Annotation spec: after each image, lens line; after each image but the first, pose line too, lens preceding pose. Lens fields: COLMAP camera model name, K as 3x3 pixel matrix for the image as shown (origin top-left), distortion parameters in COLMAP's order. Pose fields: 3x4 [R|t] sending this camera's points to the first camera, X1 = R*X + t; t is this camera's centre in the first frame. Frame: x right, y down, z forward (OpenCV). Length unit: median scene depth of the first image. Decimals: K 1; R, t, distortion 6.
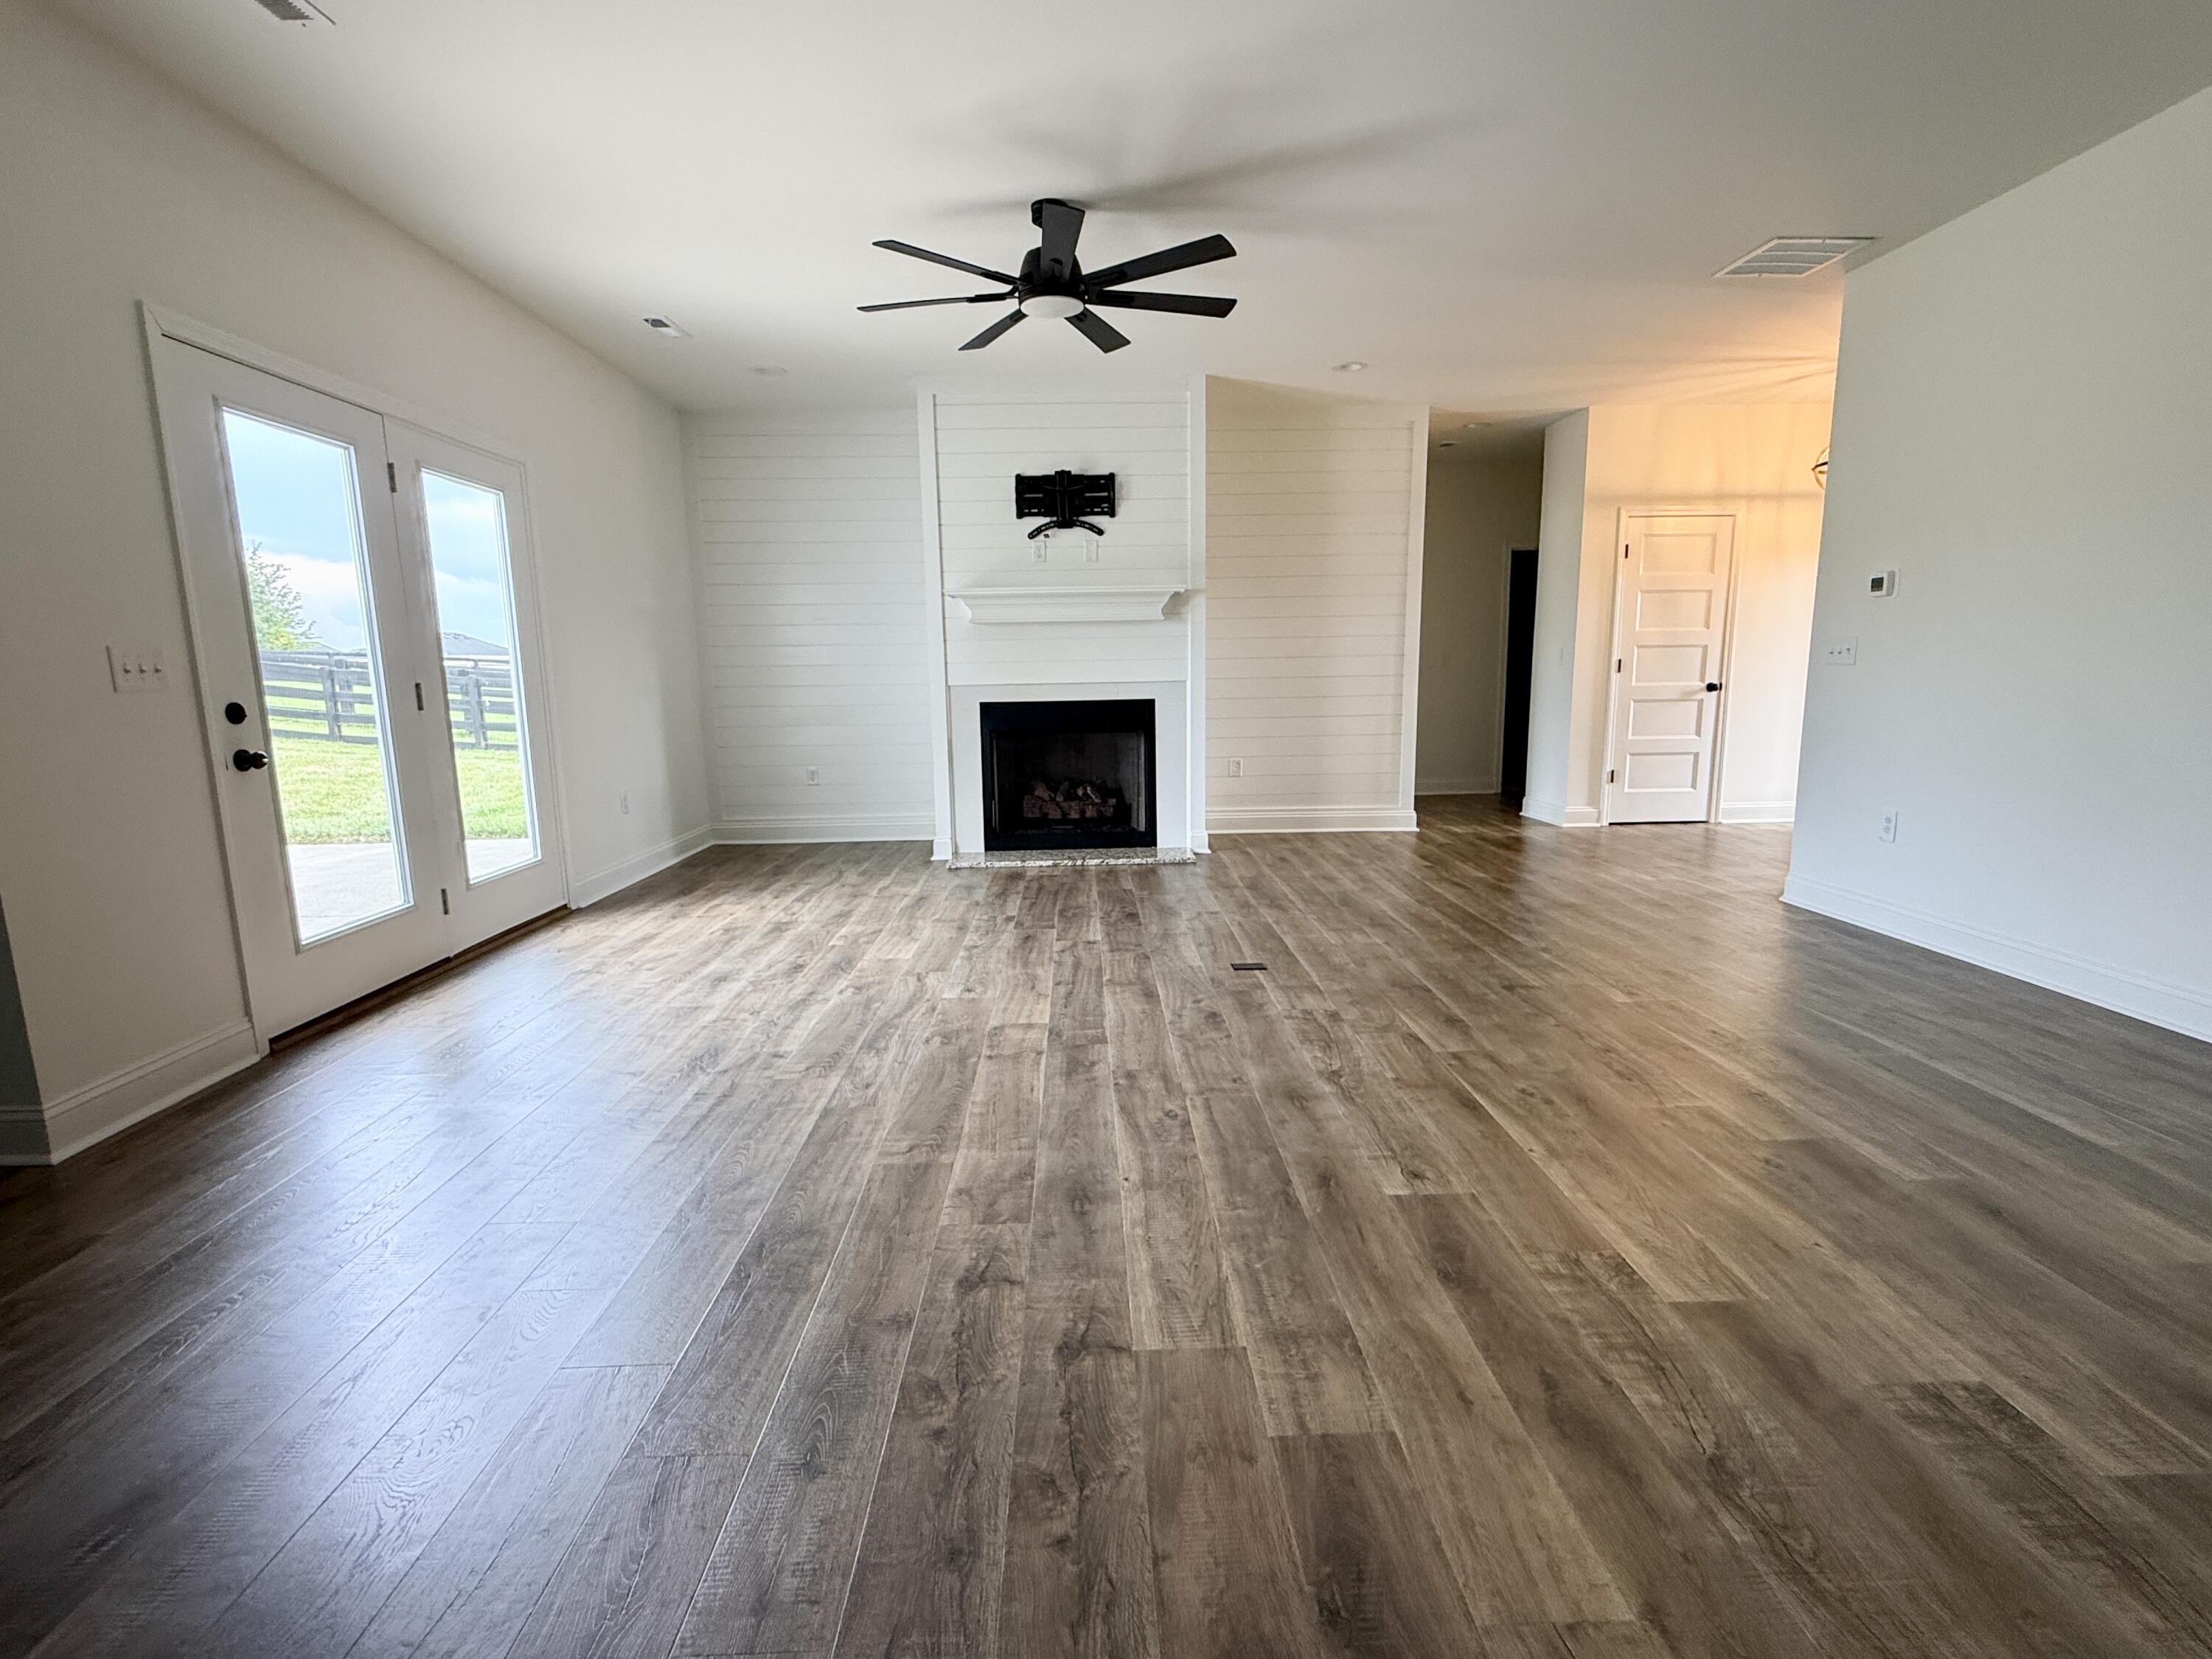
lens RADIAL K [[1024.5, 0, 1108.8], [0, 1024.5, 829.8], [0, 0, 1]] dist [0.000625, -0.000221]
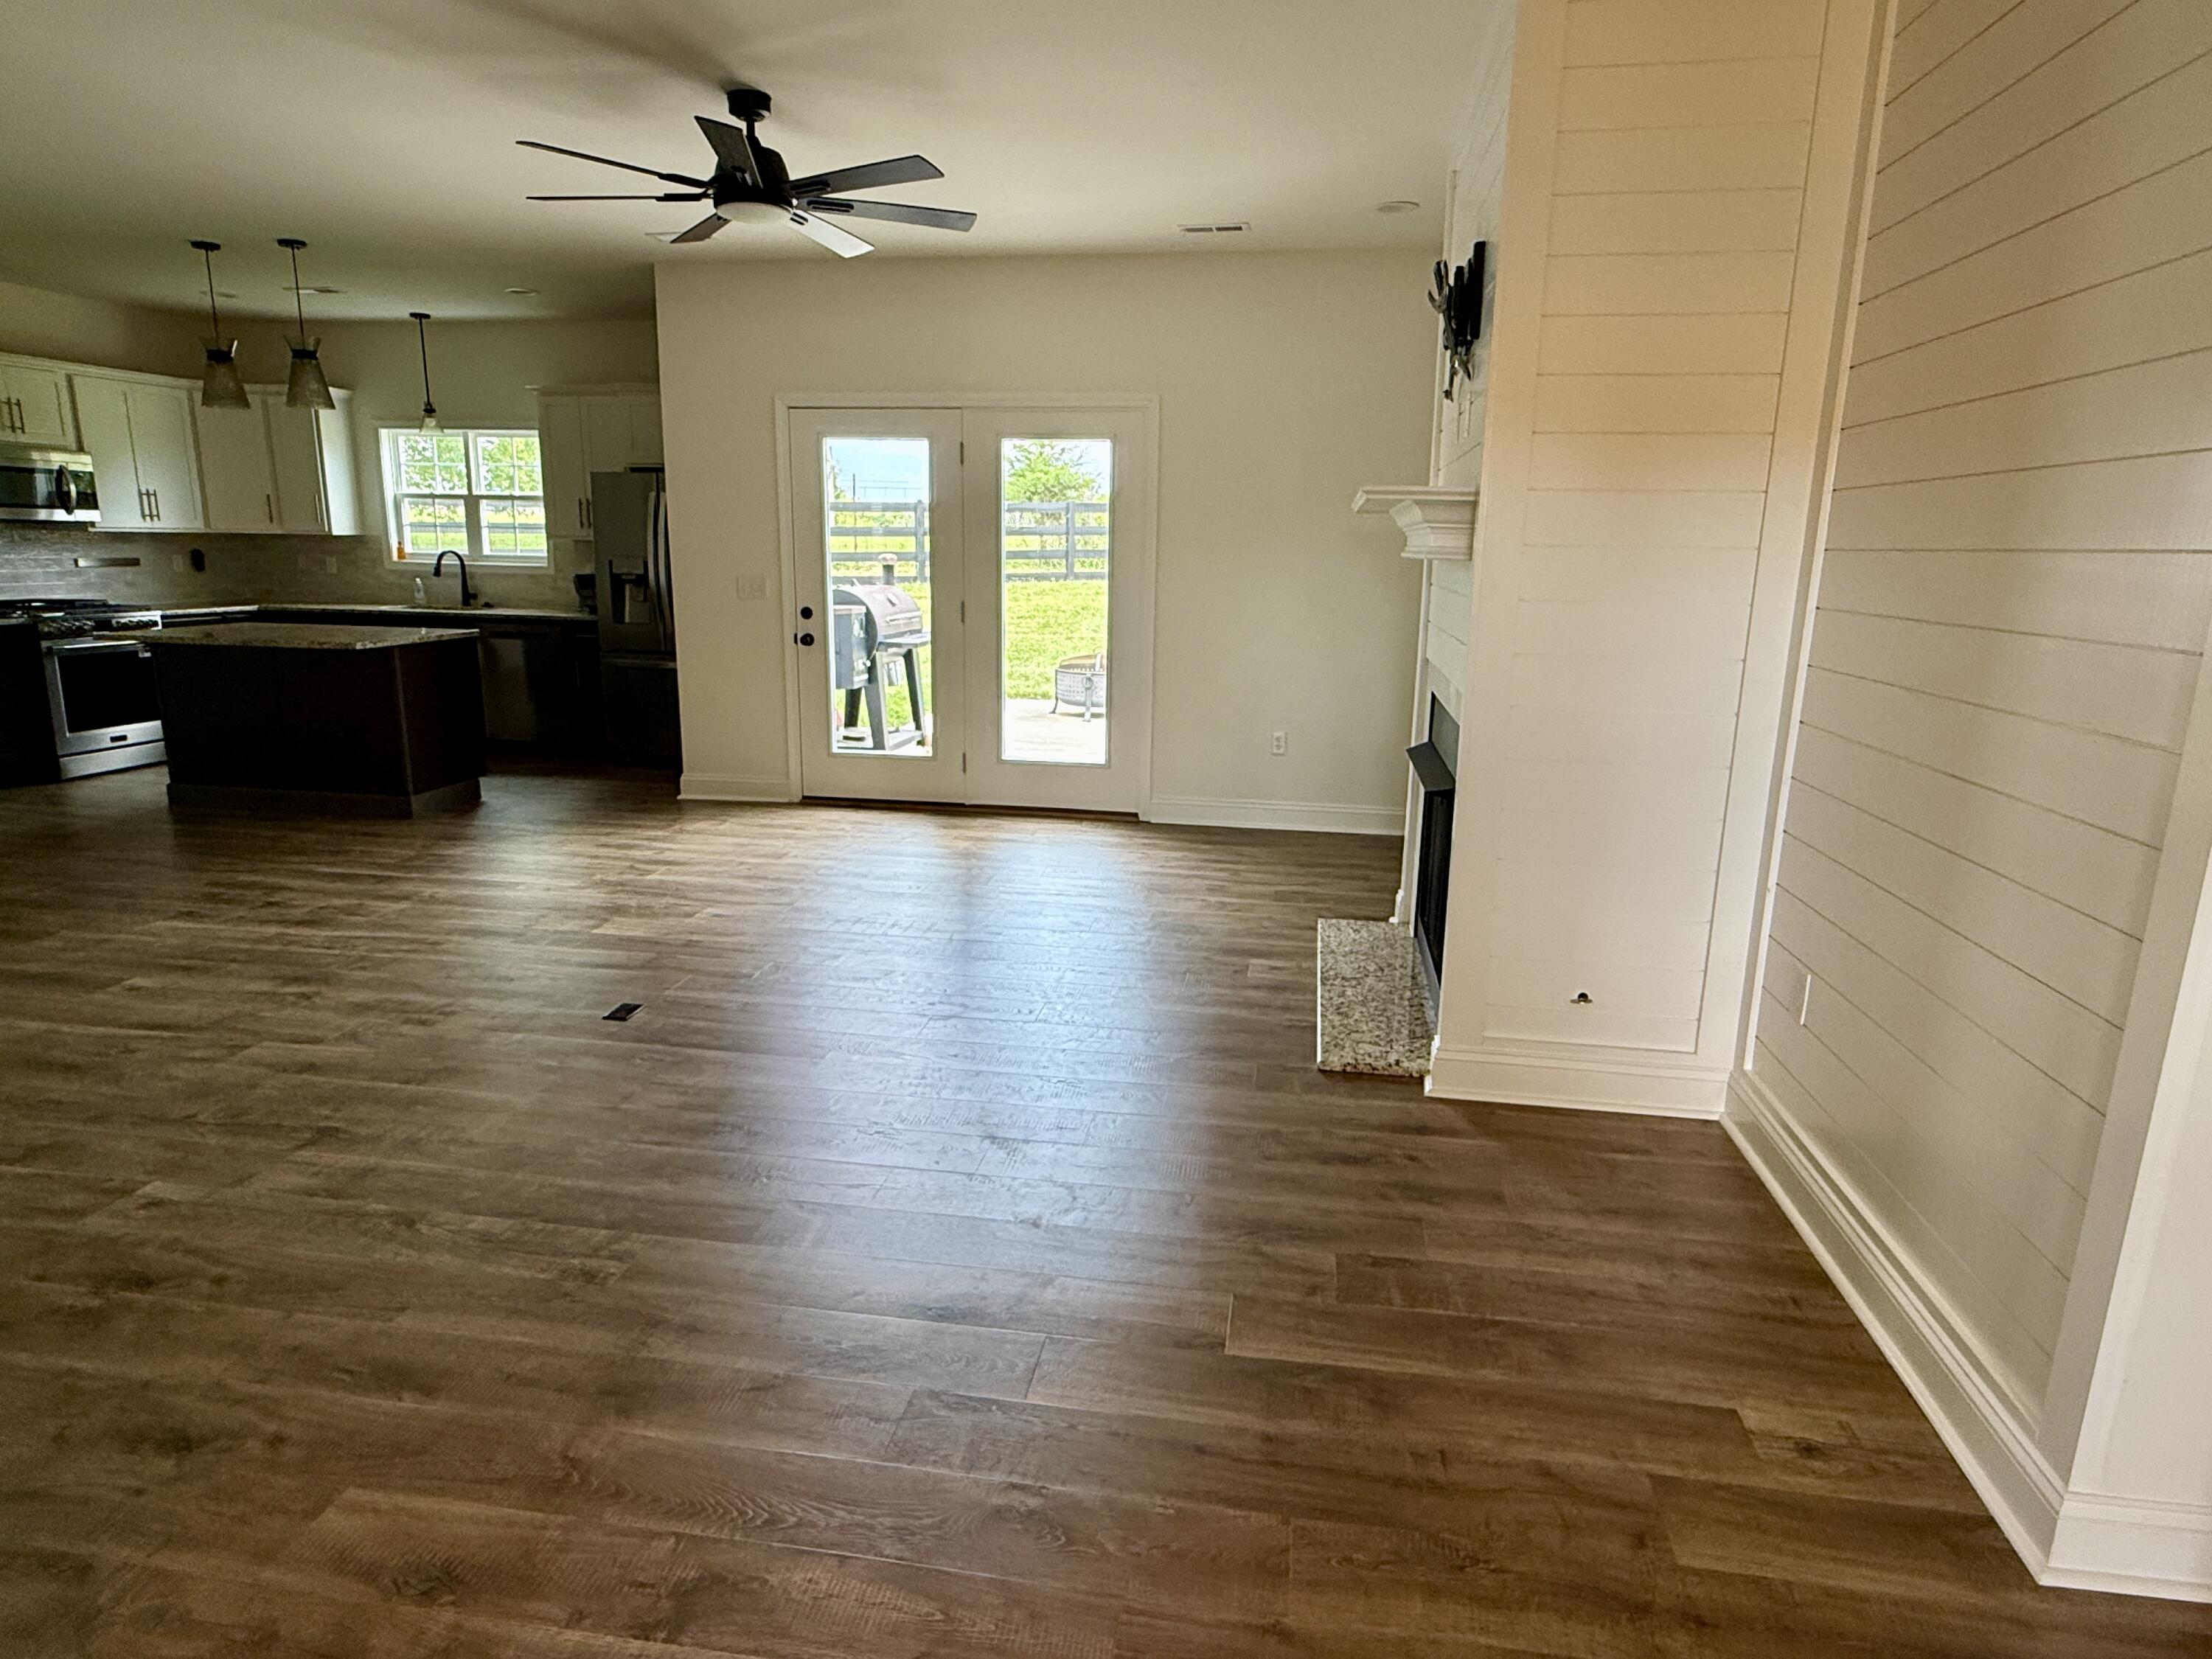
lens RADIAL K [[1289.6, 0, 1104.5], [0, 1289.6, 832.3], [0, 0, 1]] dist [0.004490, -0.003097]
pose [[-0.189882, 0.228306, -0.954893, 1.175074], [-0.166443, 0.951025, 0.260478, -0.384729], [0.967596, 0.208396, -0.142583, 1.734235]]
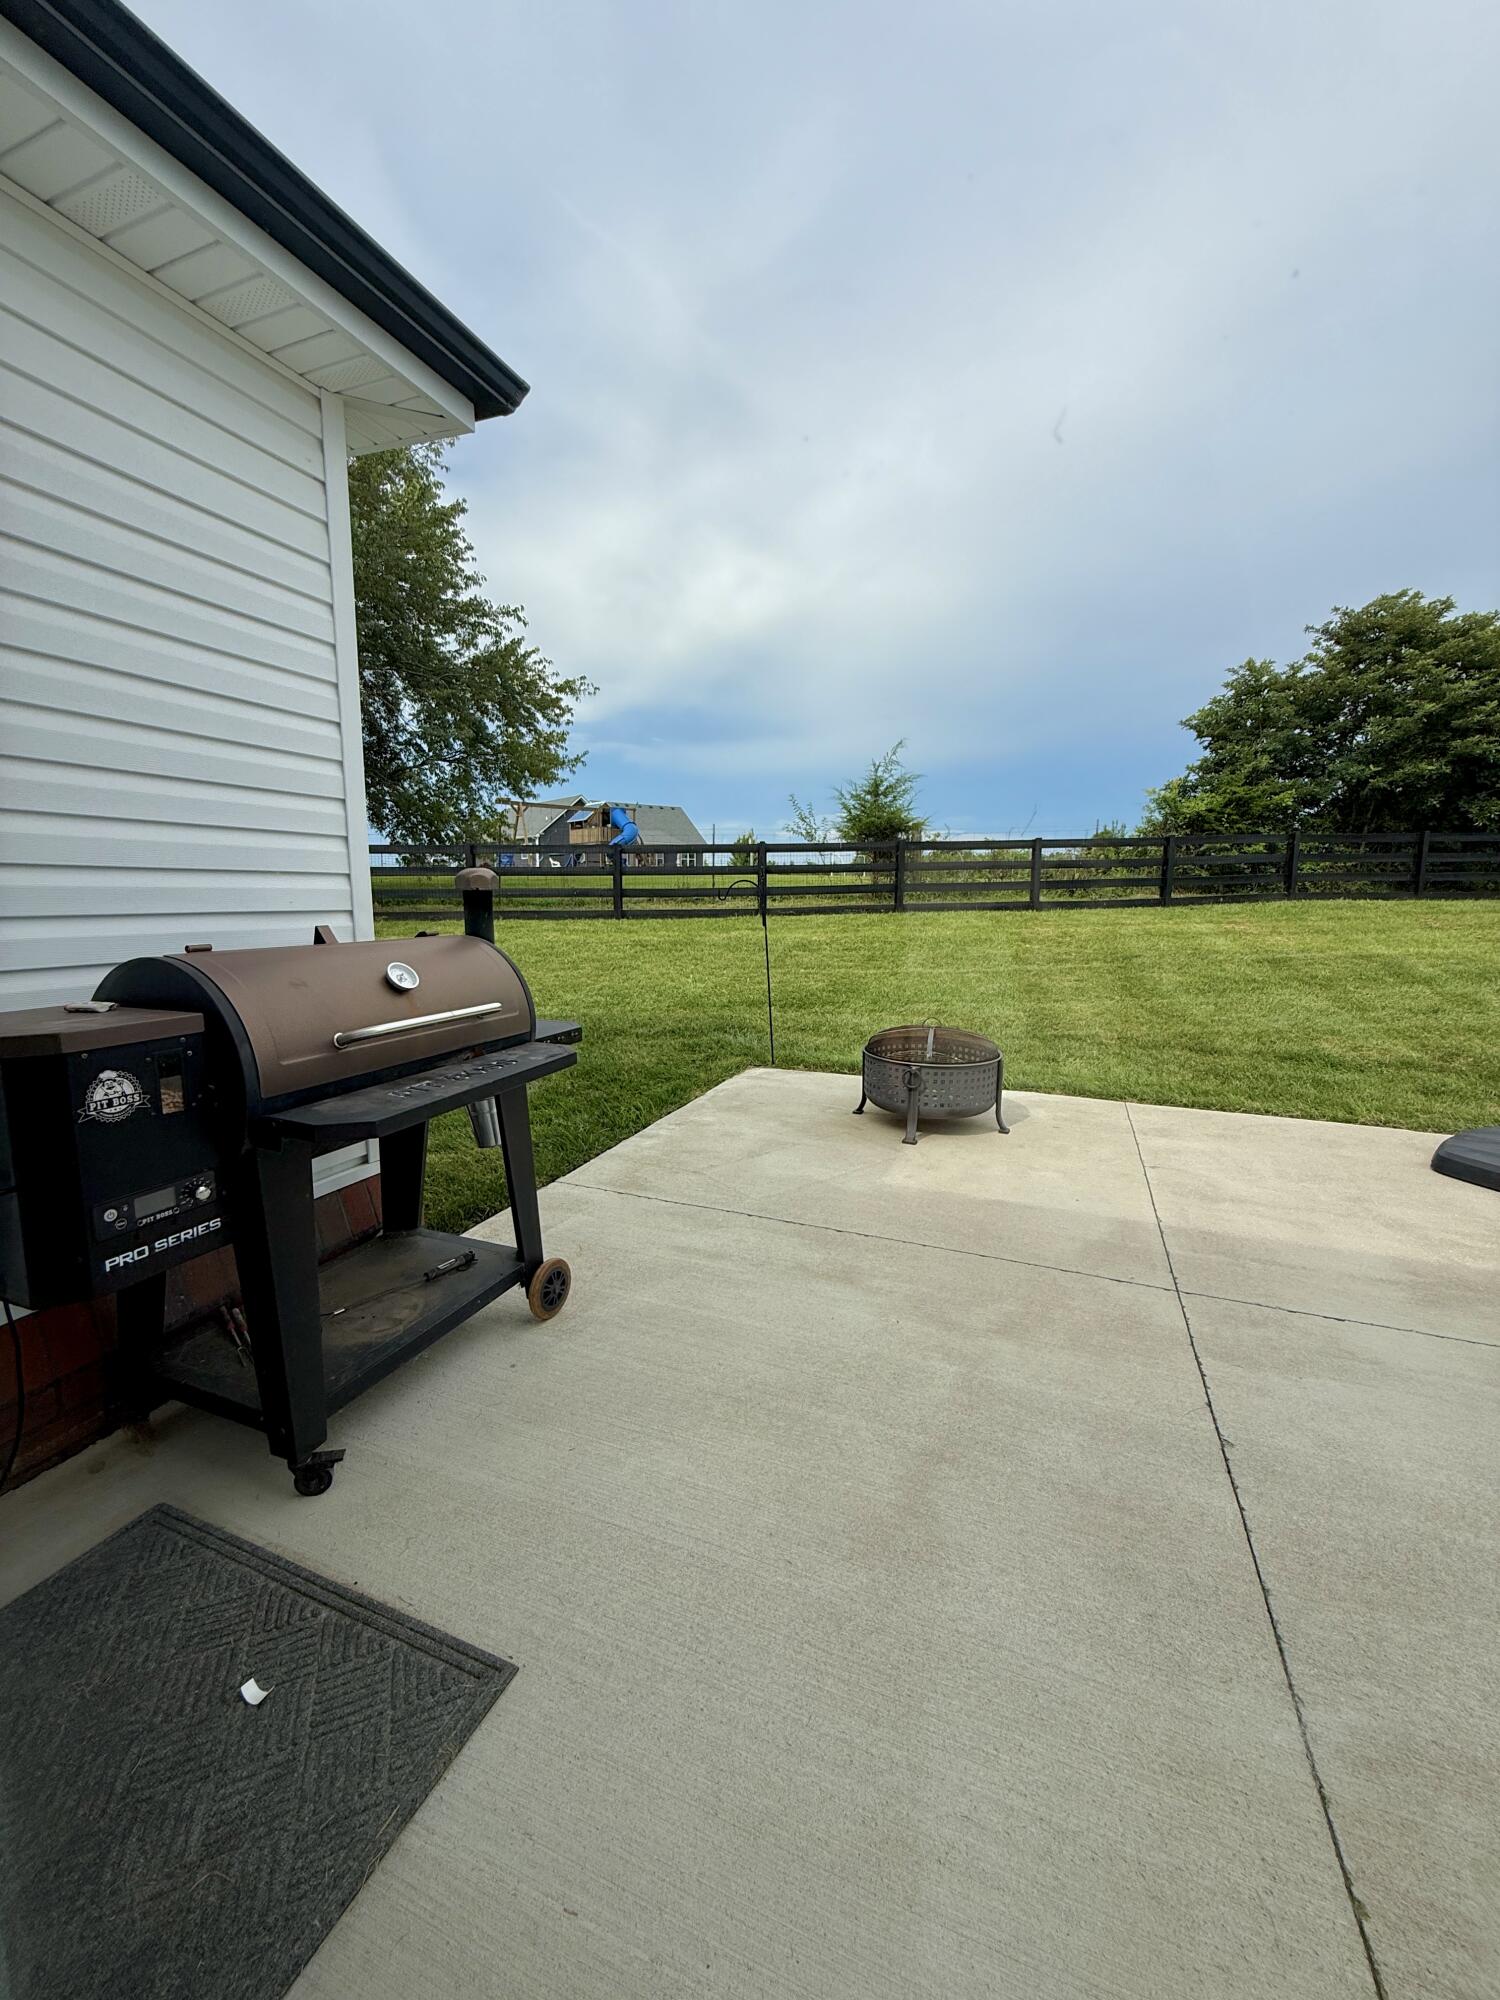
lens RADIAL K [[796.5, 0, 752.0], [0, 796.5, 996.8], [0, 0, 1]] dist [-0.000254, 0.000220]
pose [[-0.395573, 0.142304, -0.907343, -0.758134], [-0.140665, 0.966881, 0.212967, -0.248285], [0.907599, 0.211875, -0.362455, 1.359323]]
